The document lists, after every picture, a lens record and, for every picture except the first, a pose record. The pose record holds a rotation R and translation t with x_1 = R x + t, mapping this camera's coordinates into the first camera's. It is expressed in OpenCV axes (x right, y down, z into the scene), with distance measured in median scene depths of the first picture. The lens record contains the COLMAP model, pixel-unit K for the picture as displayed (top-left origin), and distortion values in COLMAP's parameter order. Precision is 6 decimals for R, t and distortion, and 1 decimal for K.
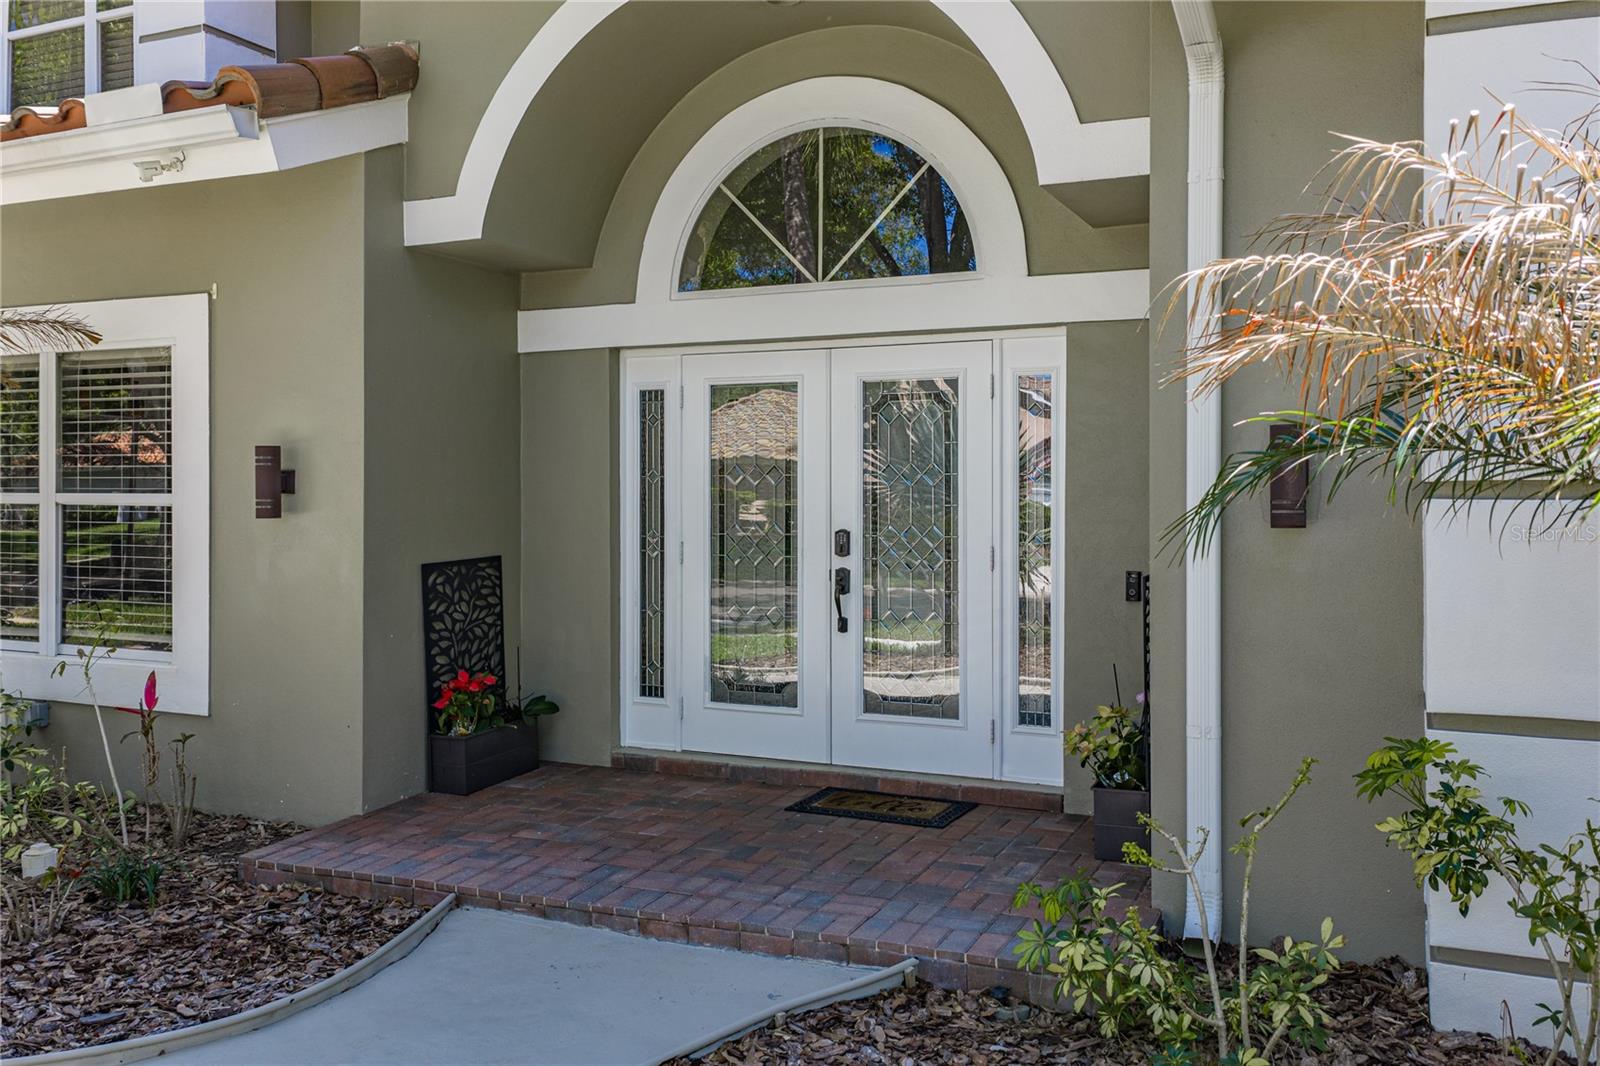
lens RADIAL K [[1351.7, 0, 800.9], [0, 1351.7, 491.9], [0, 0, 1]] dist [0.008036, 0.001876]
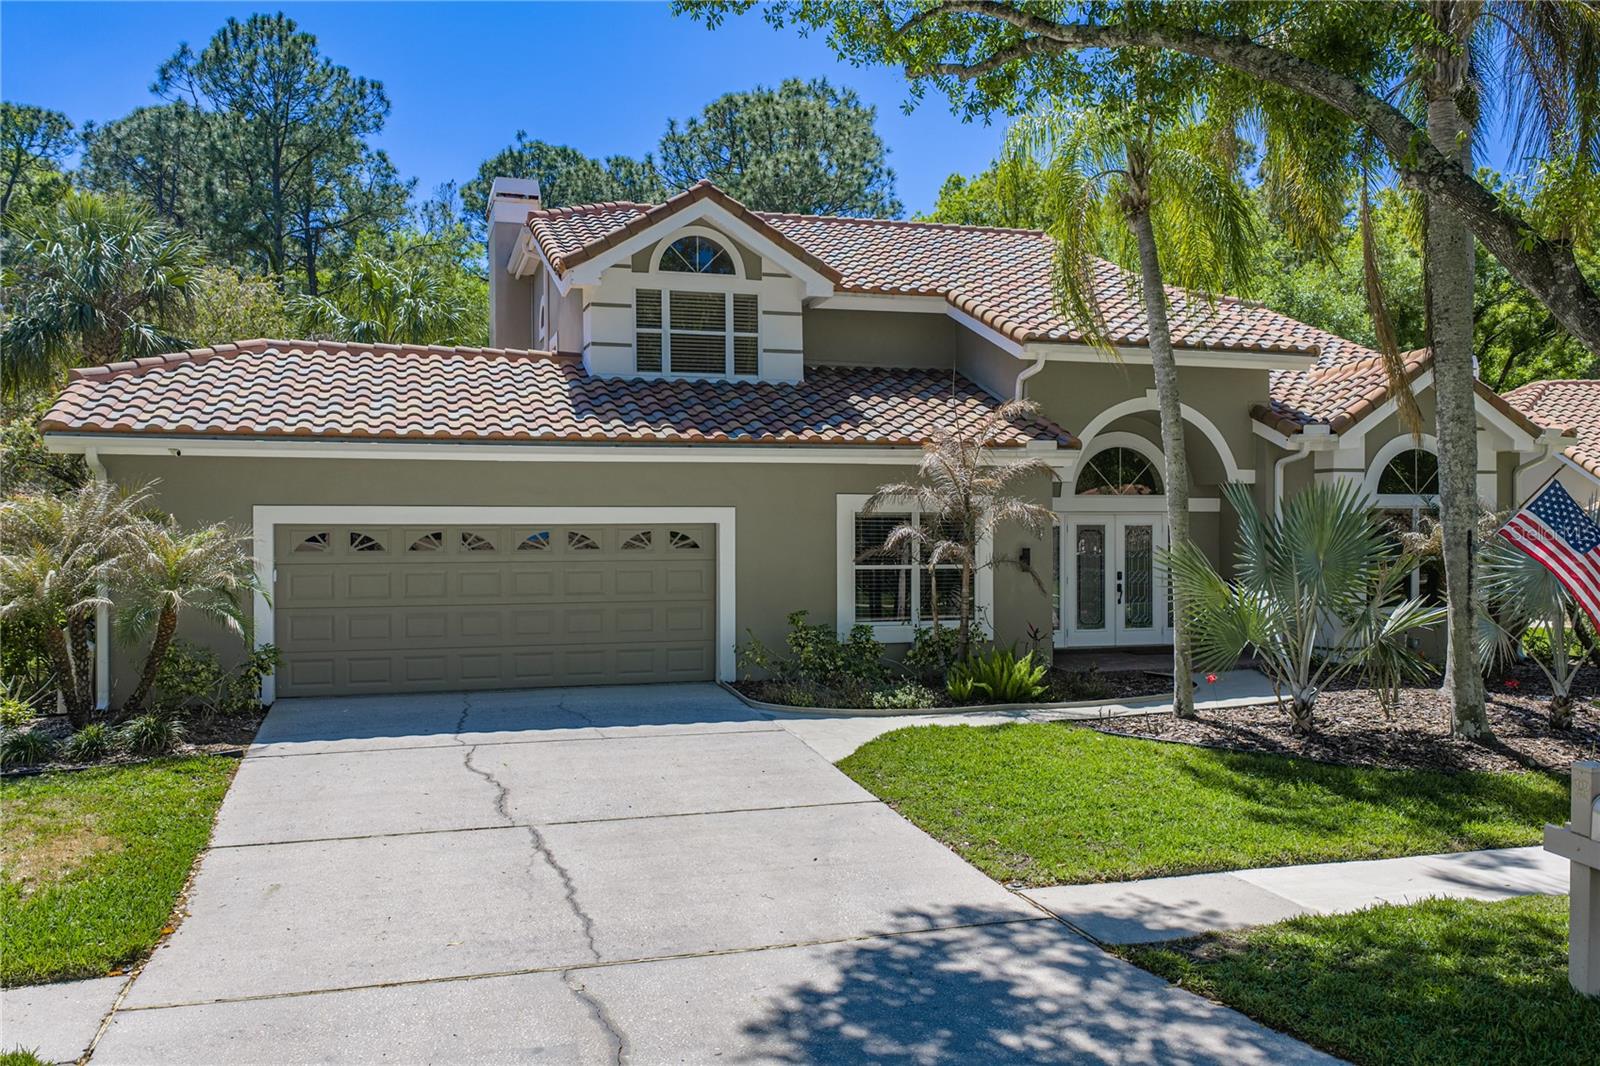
lens RADIAL K [[1315.9, 0, 800.0], [0, 1315.9, 533.0], [0, 0, 1]] dist [0.025110, 0.005373]
pose [[0.745911, -0.001761, 0.666043, -2.652609], [0.004053, 0.999990, -0.001896, -0.062095], [-0.666033, 0.004114, 0.745911, -0.841531]]
